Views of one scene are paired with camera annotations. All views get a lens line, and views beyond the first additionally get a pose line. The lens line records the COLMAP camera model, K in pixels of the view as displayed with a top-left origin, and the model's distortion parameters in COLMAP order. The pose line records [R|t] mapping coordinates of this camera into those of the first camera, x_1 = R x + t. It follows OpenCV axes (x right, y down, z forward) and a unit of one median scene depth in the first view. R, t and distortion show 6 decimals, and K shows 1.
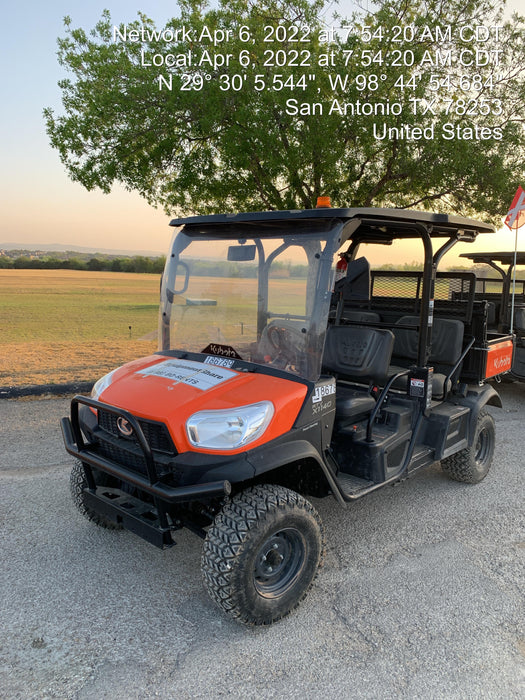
lens RADIAL K [[528.4, 0, 262.5], [0, 528.4, 350.0], [0, 0, 1]] dist [0.069941, -0.100051]
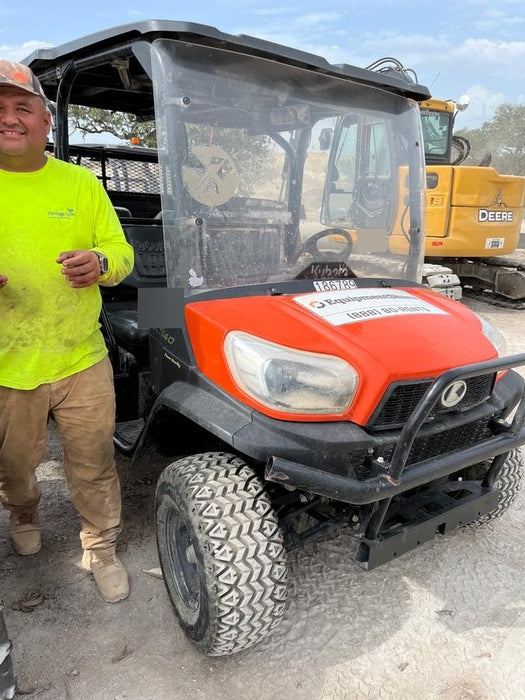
lens RADIAL K [[524.1, 0, 283.3], [0, 524.1, 349.6], [0, 0, 1]] dist [0.097976, -0.147184]
pose [[0.188394, -0.268573, 0.944657, -0.880912], [0.087727, 0.962638, 0.256189, -0.091911], [-0.978168, 0.034608, 0.204916, 1.039883]]
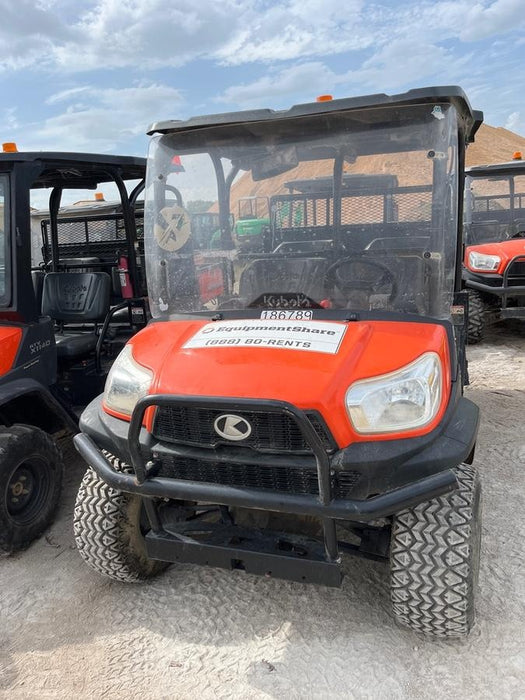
lens RADIAL K [[528.4, 0, 262.5], [0, 528.4, 350.0], [0, 0, 1]] dist [0.069941, -0.100051]
pose [[0.903980, -0.166967, 0.393627, -0.459178], [0.133463, 0.984793, 0.111222, -0.018842], [-0.406212, -0.048008, 0.912517, 0.381240]]
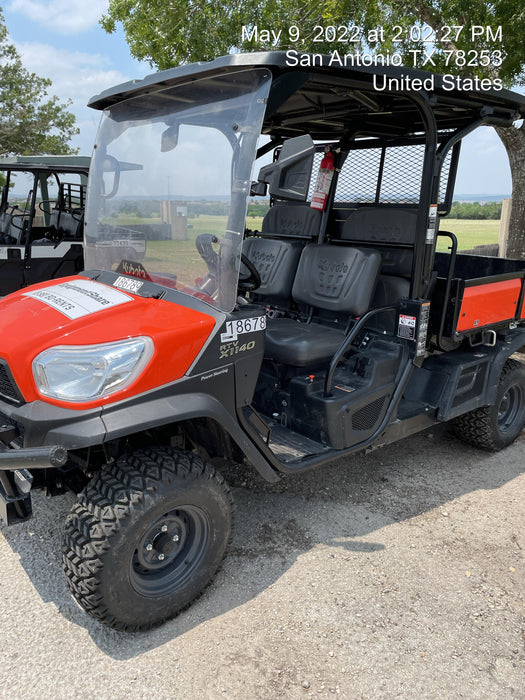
lens RADIAL K [[528.4, 0, 262.5], [0, 528.4, 350.0], [0, 0, 1]] dist [0.069941, -0.100051]
pose [[0.990317, 0.041187, -0.132574, 0.228414], [-0.025206, 0.992449, 0.120042, 0.021299], [0.136517, -0.115538, 0.983877, 0.278728]]
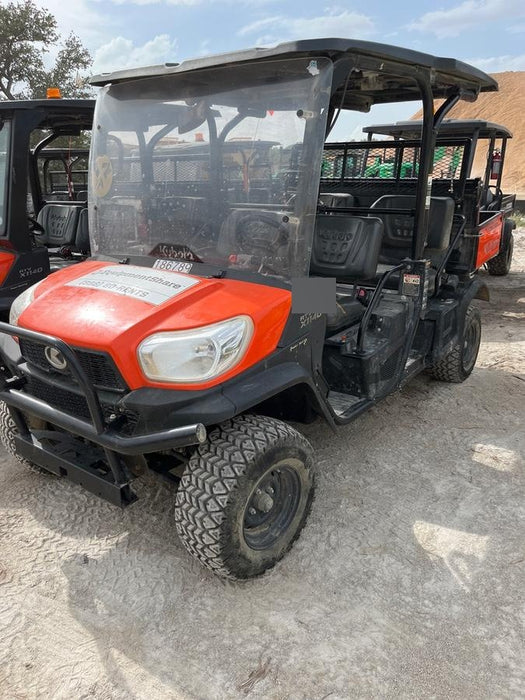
lens RADIAL K [[528.4, 0, 262.5], [0, 528.4, 350.0], [0, 0, 1]] dist [0.069941, -0.100051]
pose [[0.993731, -0.064463, 0.091337, -0.032666], [0.046441, 0.981216, 0.187240, 0.003672], [-0.101692, -0.181824, 0.978059, 0.216676]]
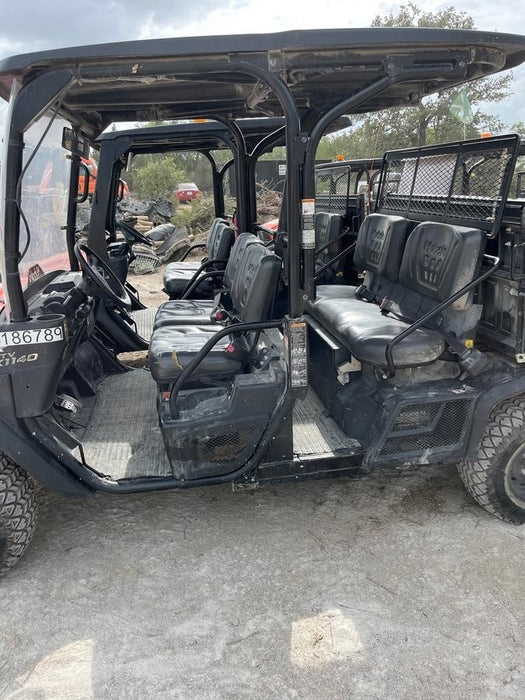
lens RADIAL K [[528.4, 0, 262.5], [0, 528.4, 350.0], [0, 0, 1]] dist [0.069941, -0.100051]
pose [[0.782505, 0.143812, -0.605809, 0.767372], [-0.040558, 0.982667, 0.180887, -0.046609], [0.621322, -0.116975, 0.774774, 0.613072]]
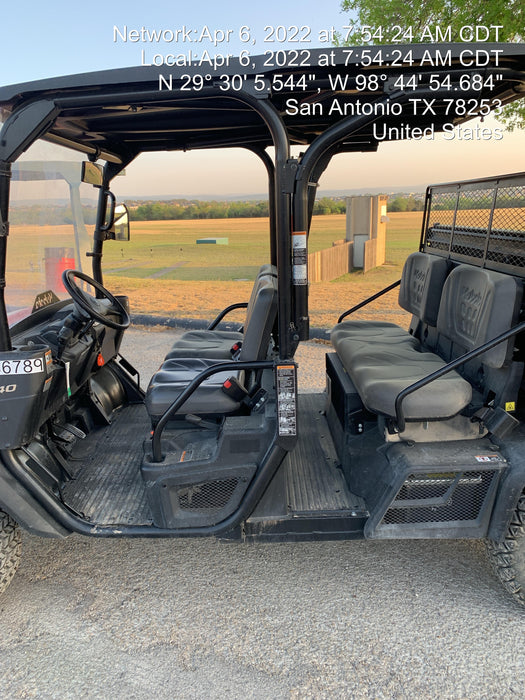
lens RADIAL K [[524.1, 0, 283.3], [0, 524.1, 349.6], [0, 0, 1]] dist [0.097976, -0.147184]
pose [[0.682054, 0.141262, -0.717529, 0.824002], [-0.065407, 0.989018, 0.132537, -0.059583], [0.728371, -0.043466, 0.683802, 0.754999]]
